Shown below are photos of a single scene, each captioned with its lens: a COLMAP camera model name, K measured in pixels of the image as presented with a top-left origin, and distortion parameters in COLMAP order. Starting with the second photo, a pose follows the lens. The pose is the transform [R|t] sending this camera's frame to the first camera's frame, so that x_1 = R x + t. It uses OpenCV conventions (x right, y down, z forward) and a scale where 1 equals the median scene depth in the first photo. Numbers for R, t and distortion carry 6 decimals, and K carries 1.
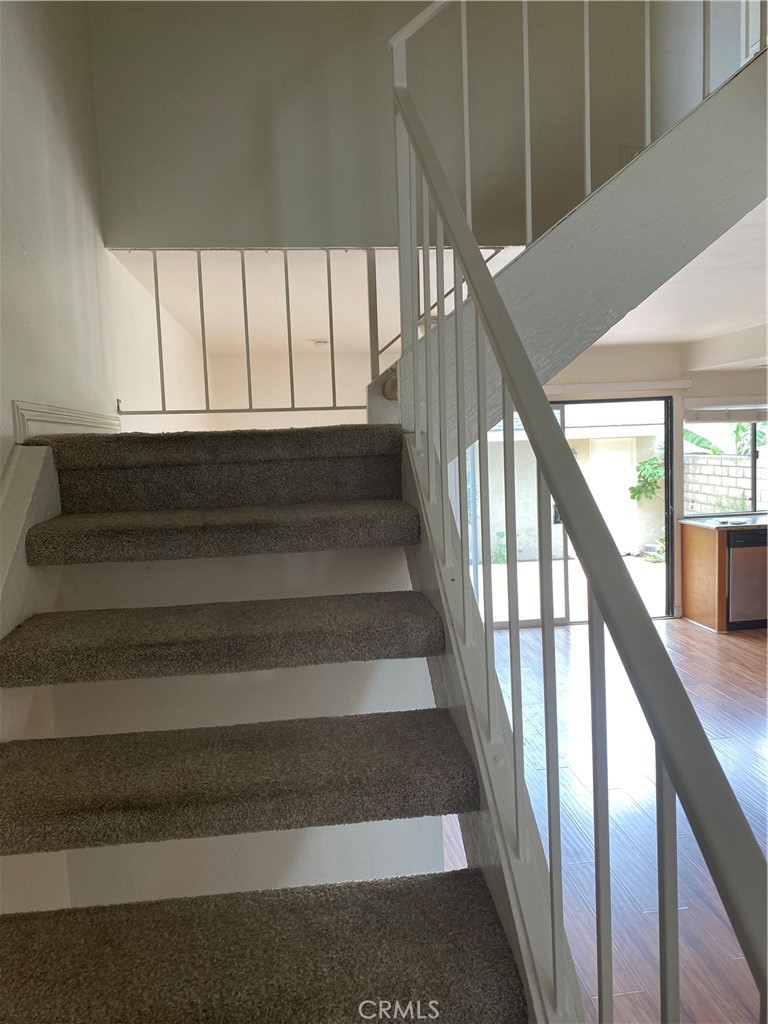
lens RADIAL K [[774.6, 0, 384.0], [0, 774.6, 512.0], [0, 0, 1]] dist [0.003047, -0.003618]
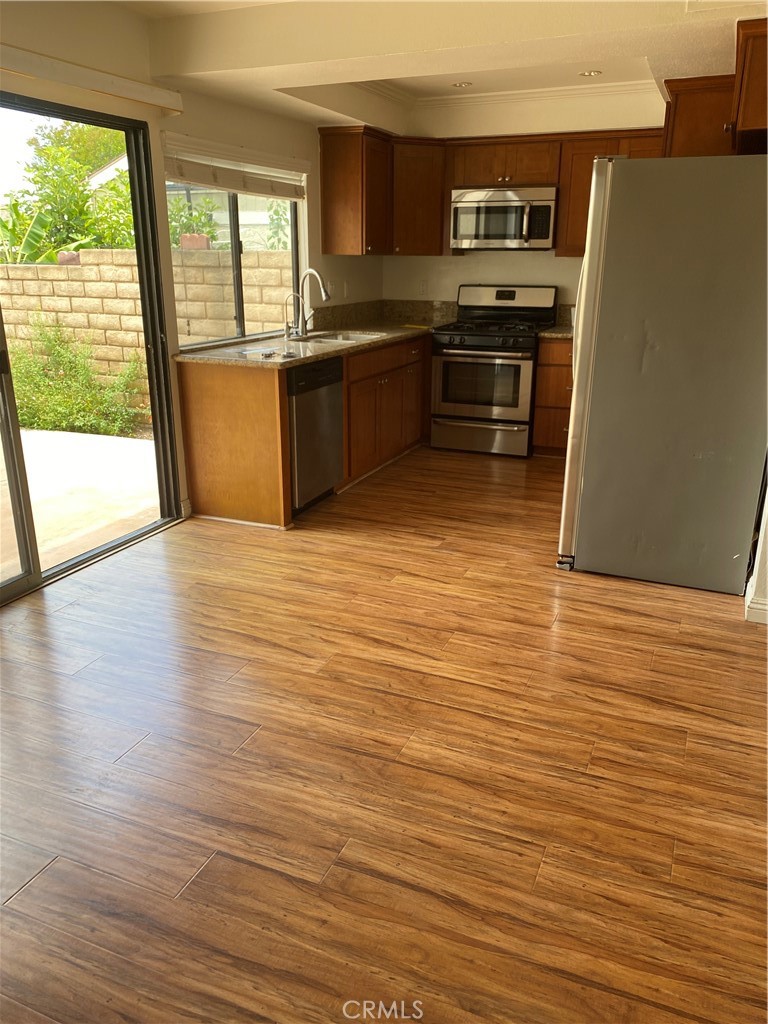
lens RADIAL K [[774.6, 0, 384.0], [0, 774.6, 512.0], [0, 0, 1]] dist [0.003047, -0.003618]
pose [[0.493701, -0.232714, 0.837916, -0.059328], [0.052699, 0.969765, 0.238282, -0.006823], [-0.868033, -0.073482, 0.491038, 0.559887]]
